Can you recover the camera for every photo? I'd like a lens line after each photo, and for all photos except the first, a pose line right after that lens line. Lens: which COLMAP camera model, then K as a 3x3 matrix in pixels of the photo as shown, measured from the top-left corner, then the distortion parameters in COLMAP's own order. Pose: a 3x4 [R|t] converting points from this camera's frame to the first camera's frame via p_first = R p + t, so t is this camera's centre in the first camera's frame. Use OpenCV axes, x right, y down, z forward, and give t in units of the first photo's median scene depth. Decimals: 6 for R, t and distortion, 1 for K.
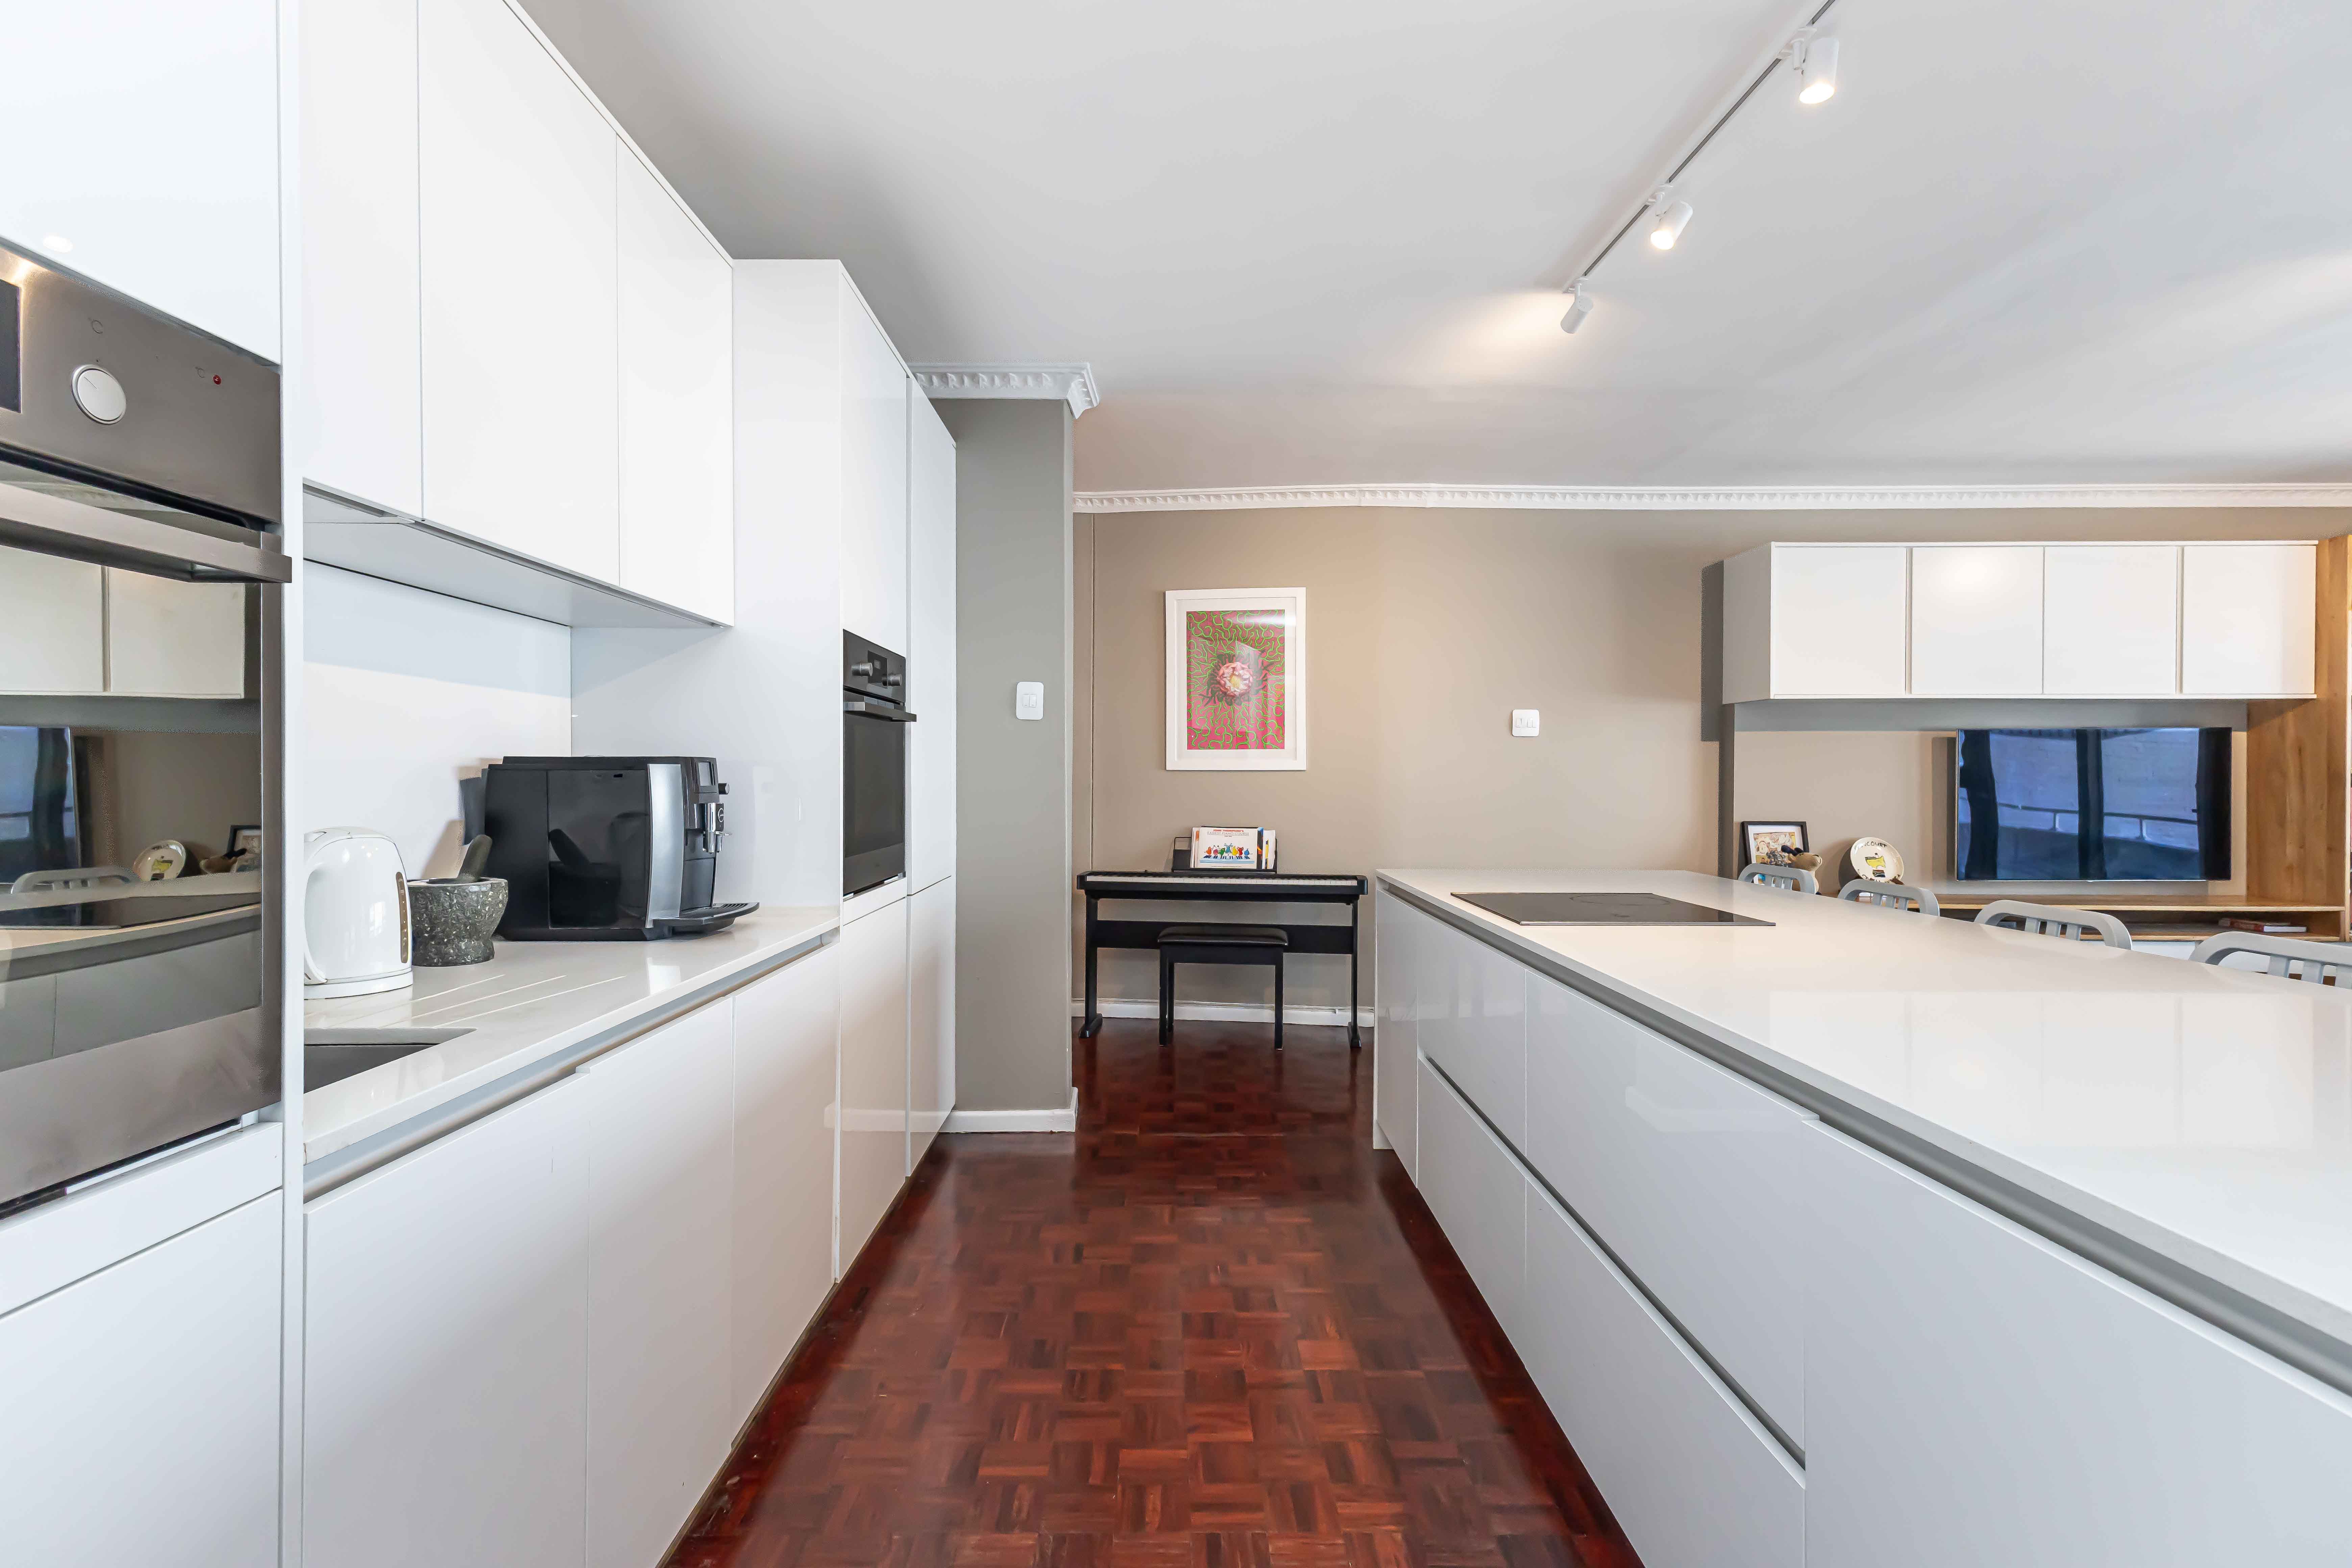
lens RADIAL K [[1116.2, 0, 1175.2], [0, 1116.2, 784.8], [0, 0, 1]] dist [0.004078, 0.000725]
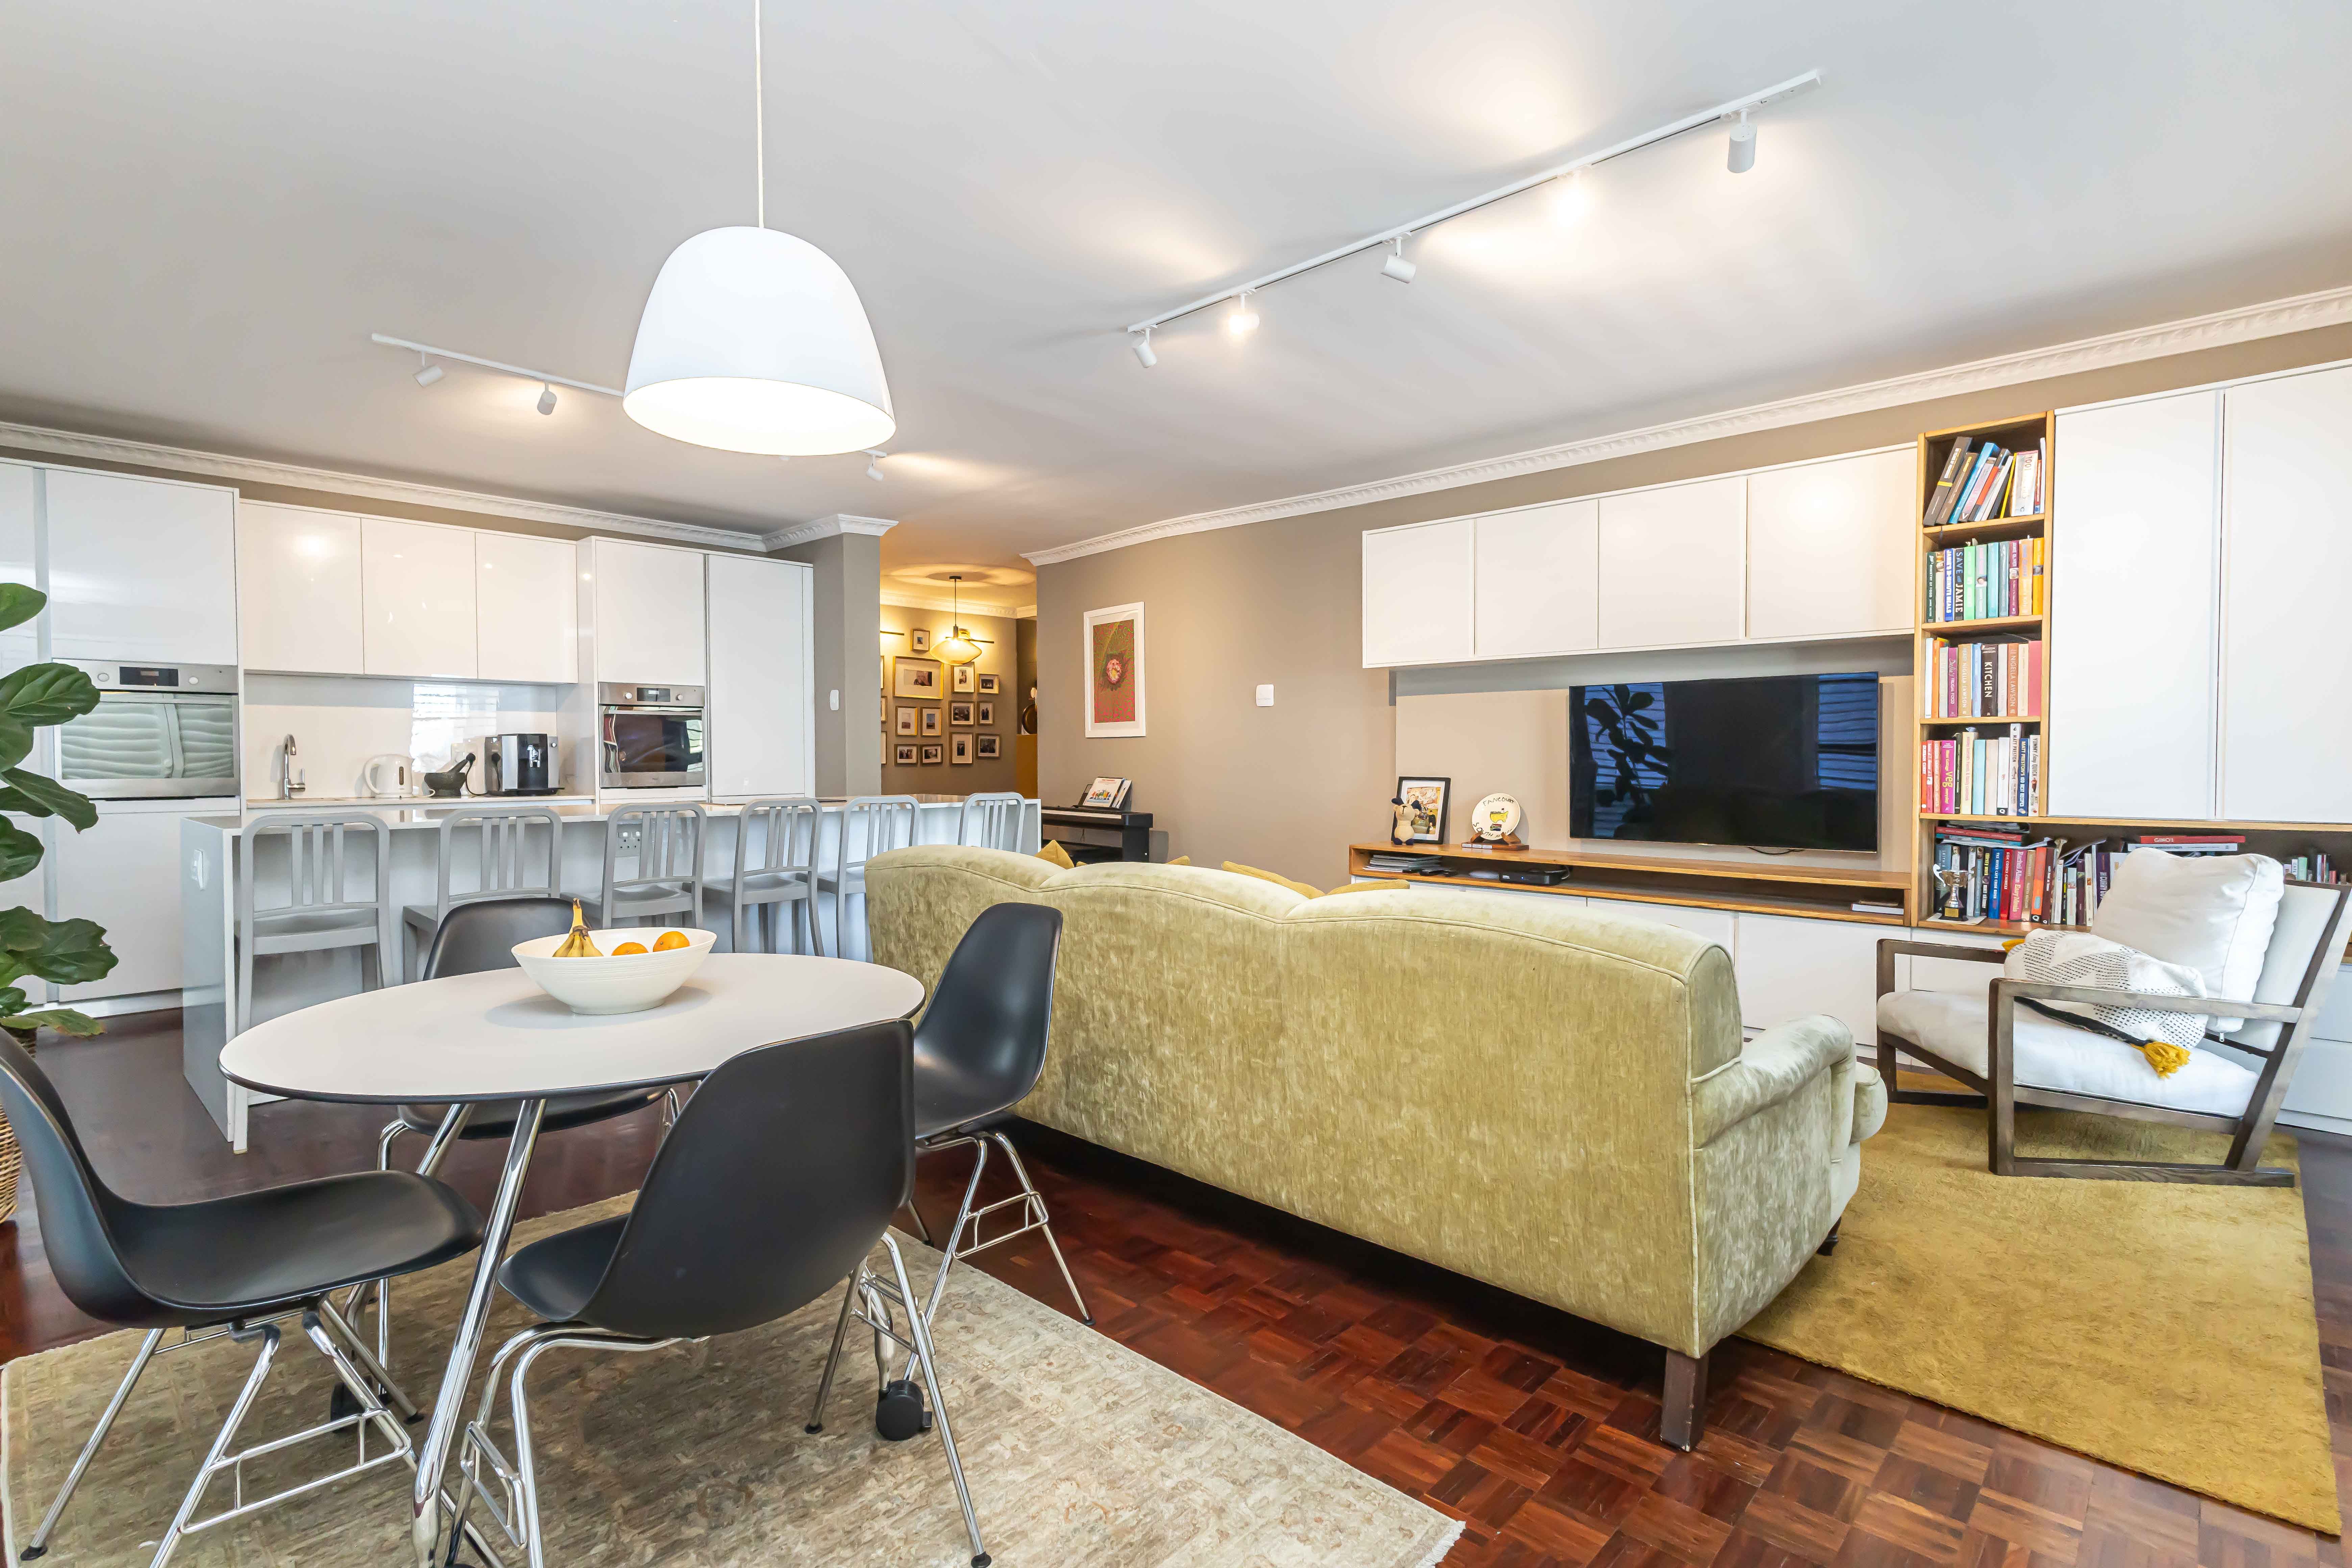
lens RADIAL K [[1116.2, 0, 1174.9], [0, 1116.2, 785.8], [0, 0, 1]] dist [0.004078, 0.000725]
pose [[0.741672, 0.017319, -0.670539, 1.102295], [-0.001277, 0.999701, 0.024409, 0.014476], [0.670762, -0.017247, 0.741472, 0.017046]]
